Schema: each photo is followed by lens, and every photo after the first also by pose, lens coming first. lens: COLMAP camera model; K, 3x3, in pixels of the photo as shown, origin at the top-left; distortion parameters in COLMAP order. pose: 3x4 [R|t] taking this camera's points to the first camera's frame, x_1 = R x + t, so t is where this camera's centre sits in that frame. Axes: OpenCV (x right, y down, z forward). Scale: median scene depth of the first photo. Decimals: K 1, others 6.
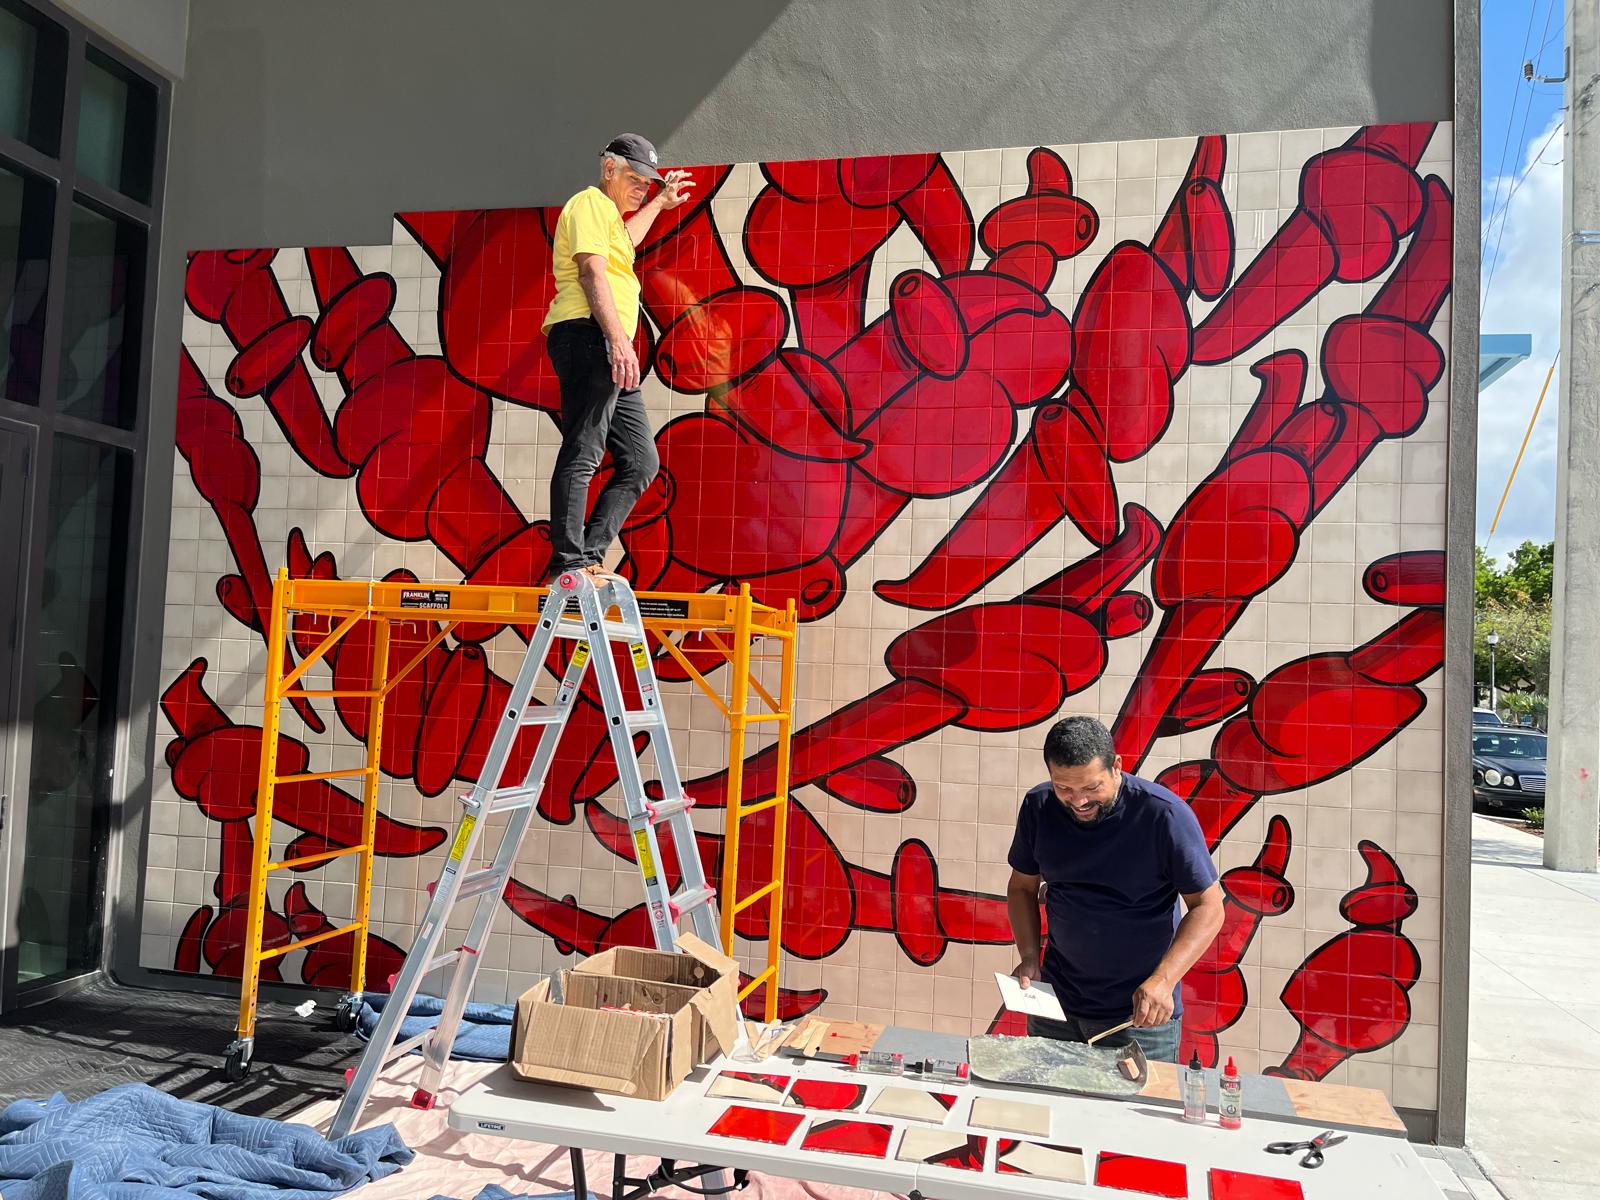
lens RADIAL K [[1225.4, 0, 798.3], [0, 1225.4, 610.5], [0, 0, 1]] dist [0.028336, -0.017022]
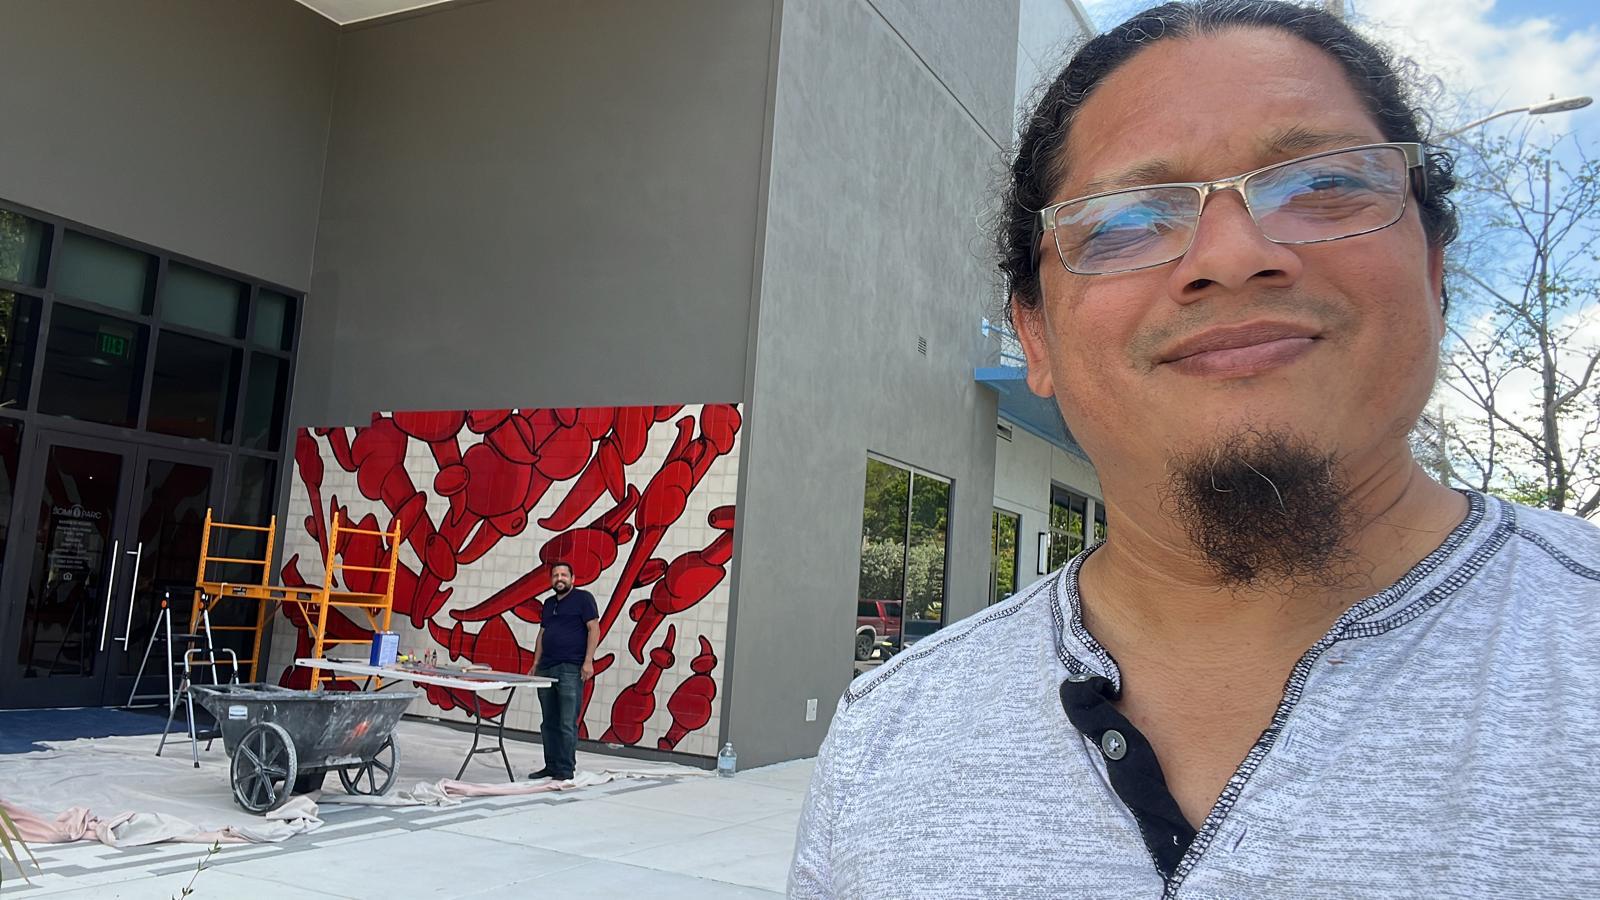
lens RADIAL K [[1233.6, 0, 801.3], [0, 1233.6, 444.4], [0, 0, 1]] dist [0.034001, -0.005296]
pose [[0.960248, -0.012918, -0.278849, 1.157749], [-0.014441, 0.995292, -0.095840, 0.050232], [0.278774, 0.096057, 0.955541, -1.027016]]
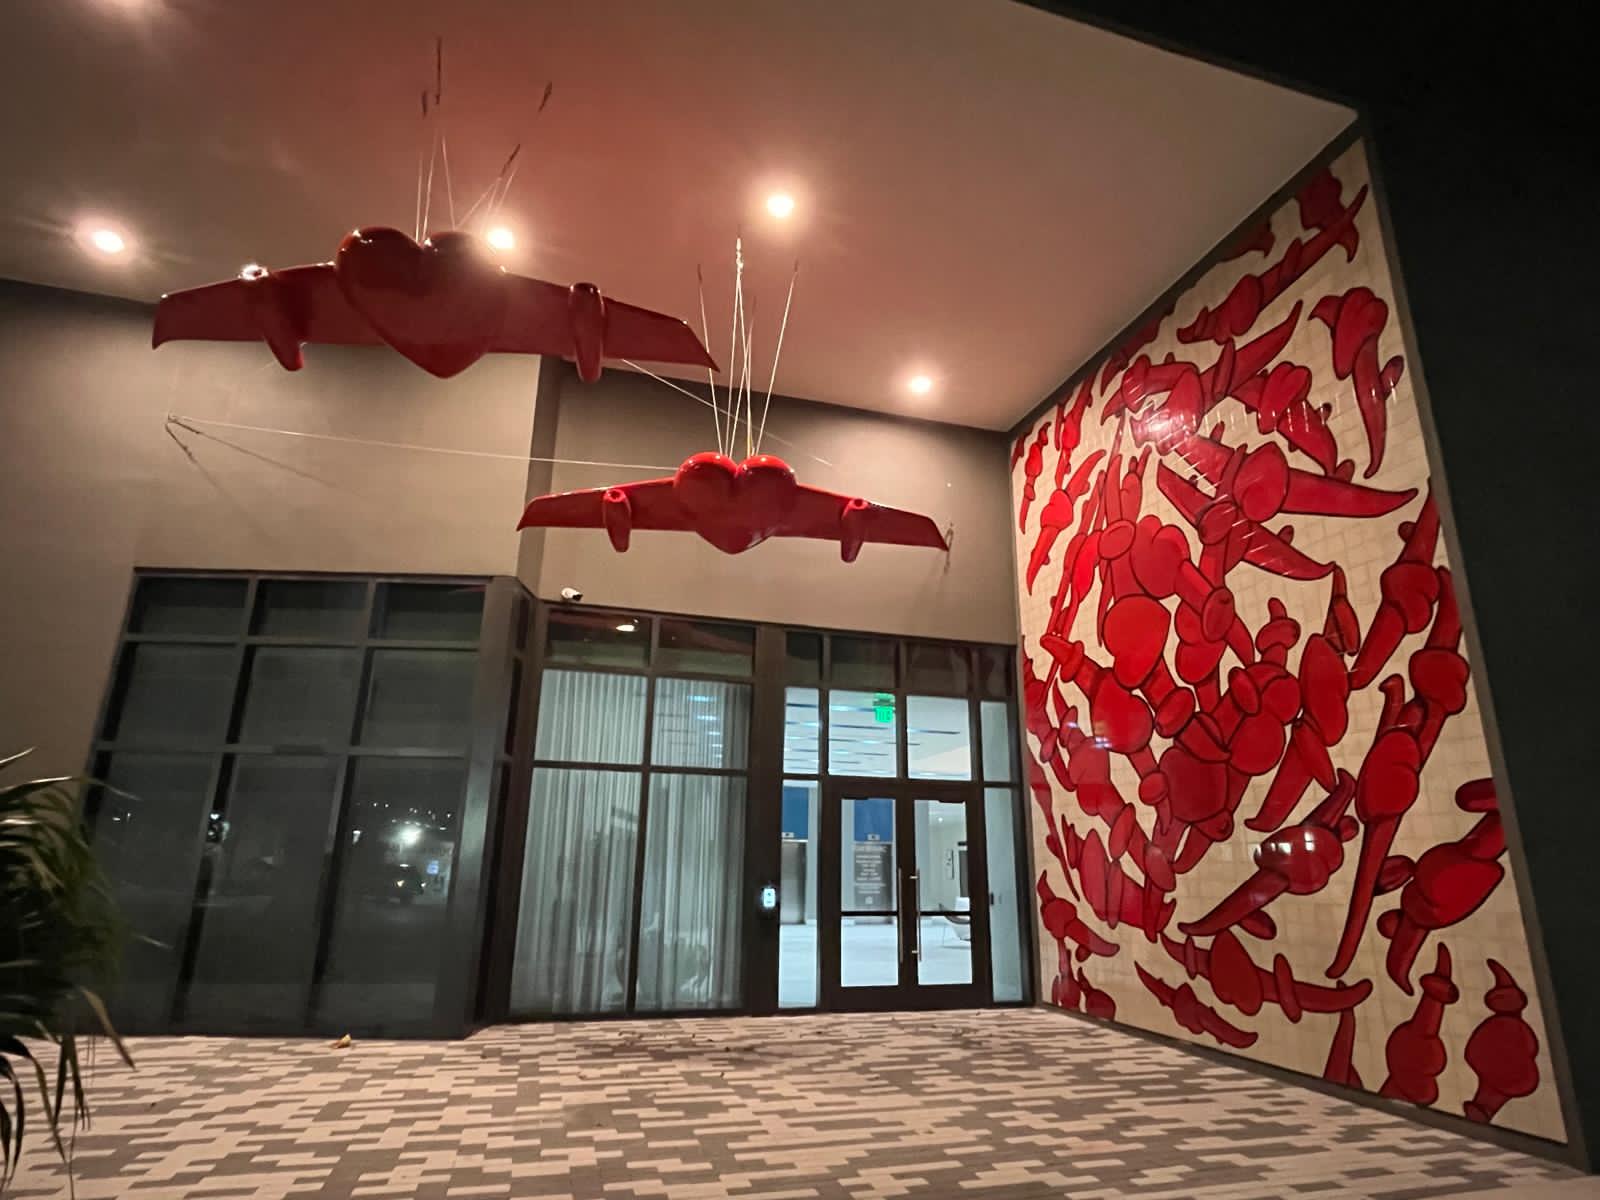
lens RADIAL K [[878.3, 0, 801.8], [0, 878.3, 610.6], [0, 0, 1]] dist [0.002273, -0.002077]
pose [[0.491605, -0.276814, -0.825651, 1.021545], [0.049727, 0.955508, -0.290742, 0.033157], [0.869398, 0.101873, 0.483498, -0.395047]]
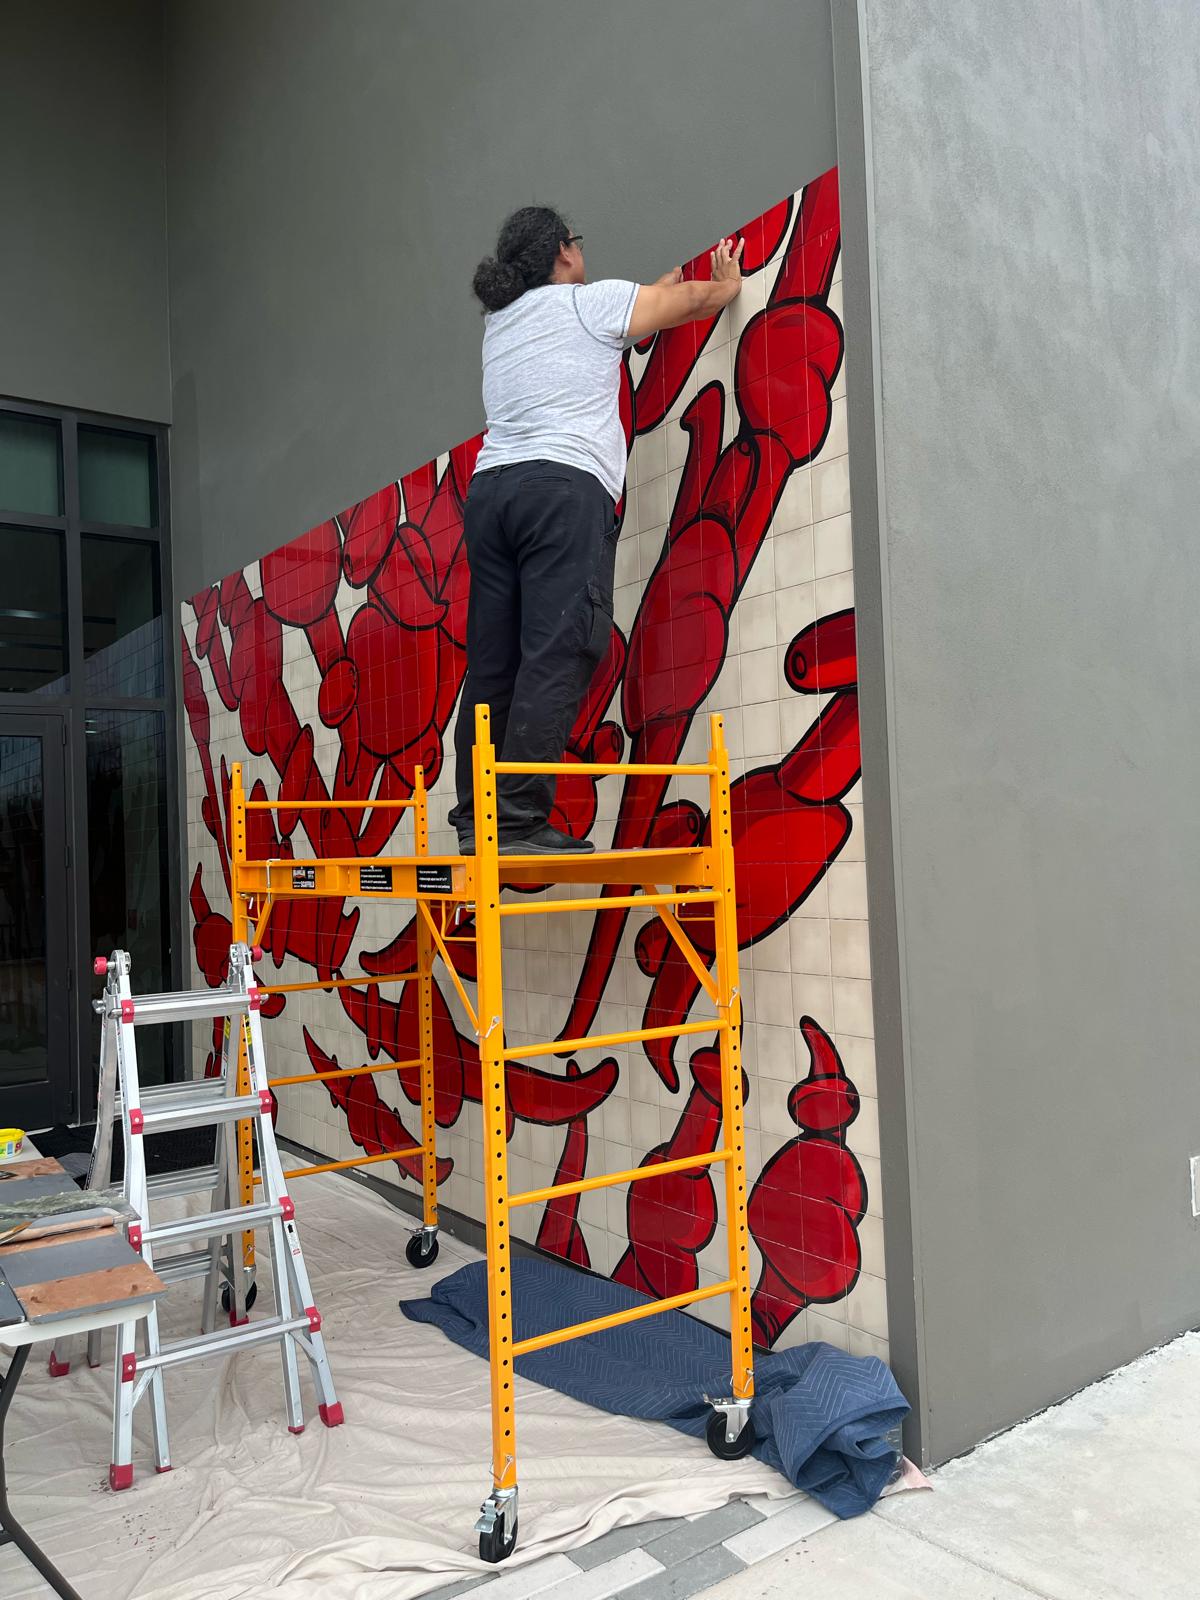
lens RADIAL K [[1225.4, 0, 603.0], [0, 1225.4, 809.5], [0, 0, 1]] dist [0.028336, -0.017022]
pose [[0.754190, -0.089627, -0.650511, 0.786730], [0.098922, 0.994843, -0.022381, 0.061919], [0.649162, -0.047471, 0.759167, 0.338003]]
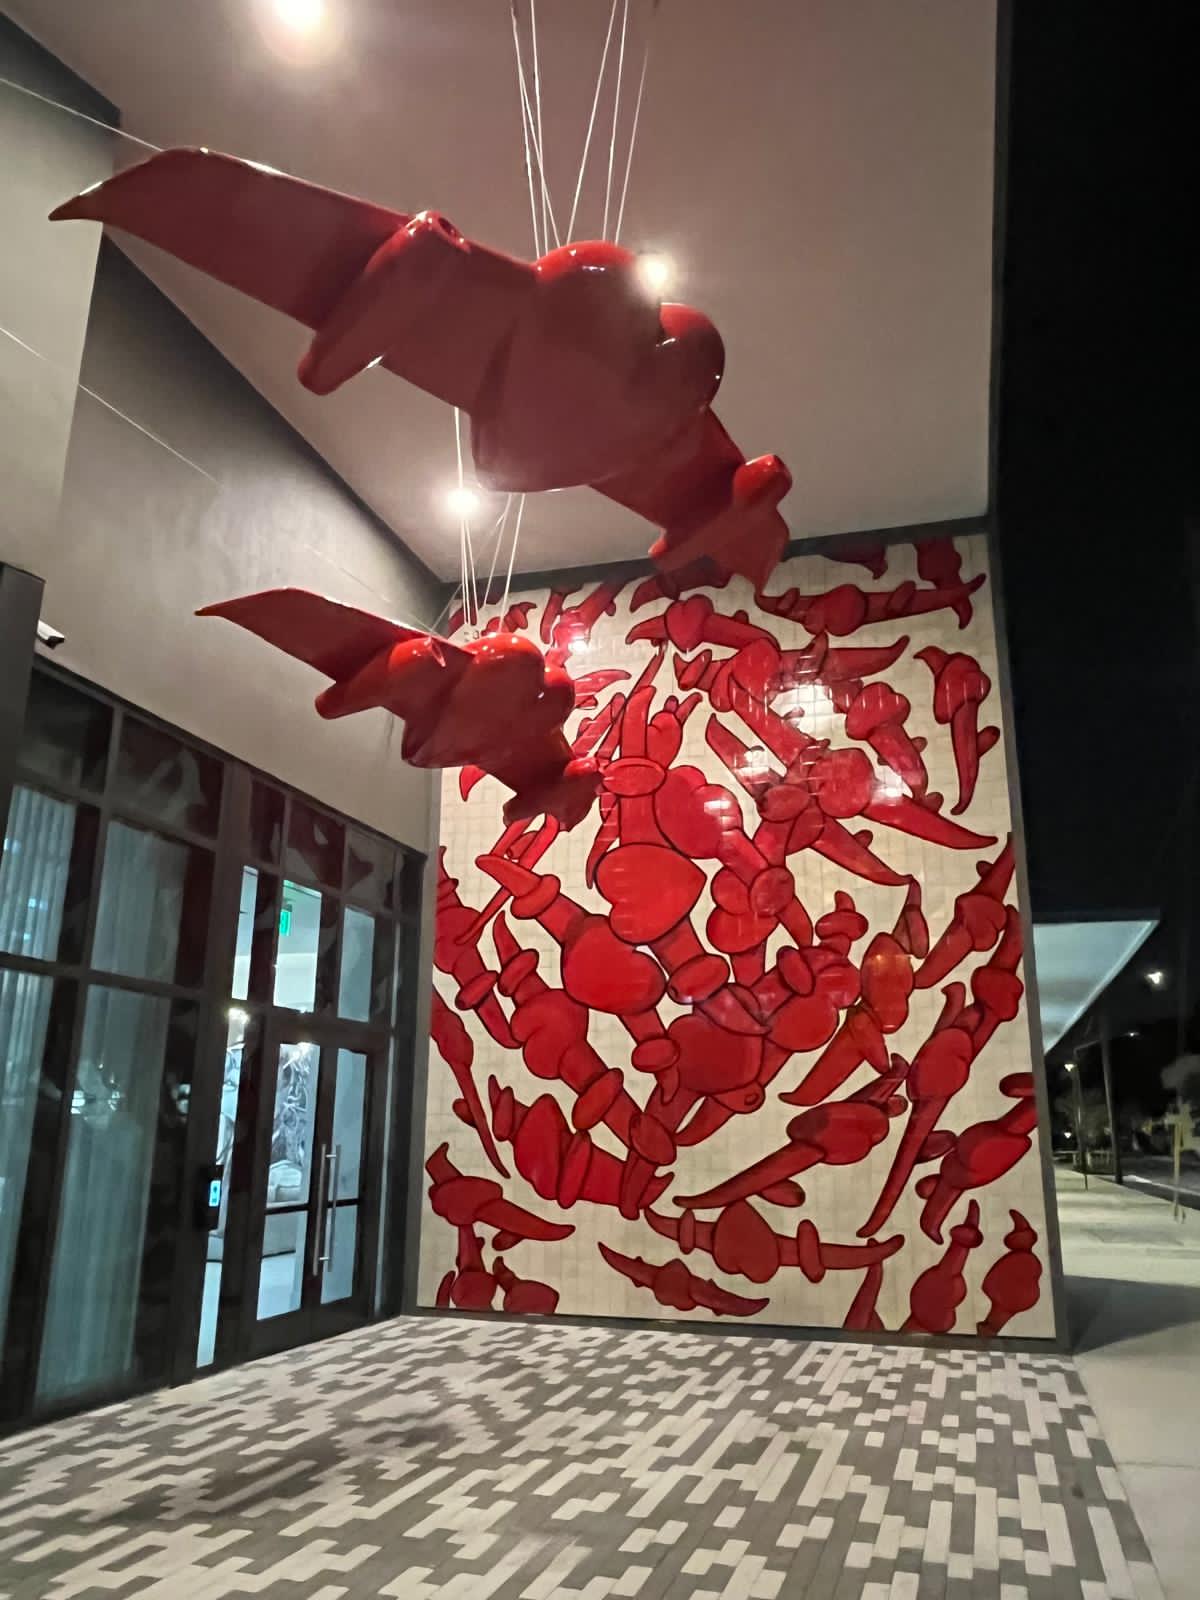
lens RADIAL K [[1225.4, 0, 614.6], [0, 1225.4, 798.7], [0, 0, 1]] dist [0.028336, -0.017022]
pose [[0.997488, -0.050662, -0.049511, -0.091409], [0.038415, 0.974105, -0.222809, -0.058877], [0.059516, 0.220348, 0.973604, -1.226348]]
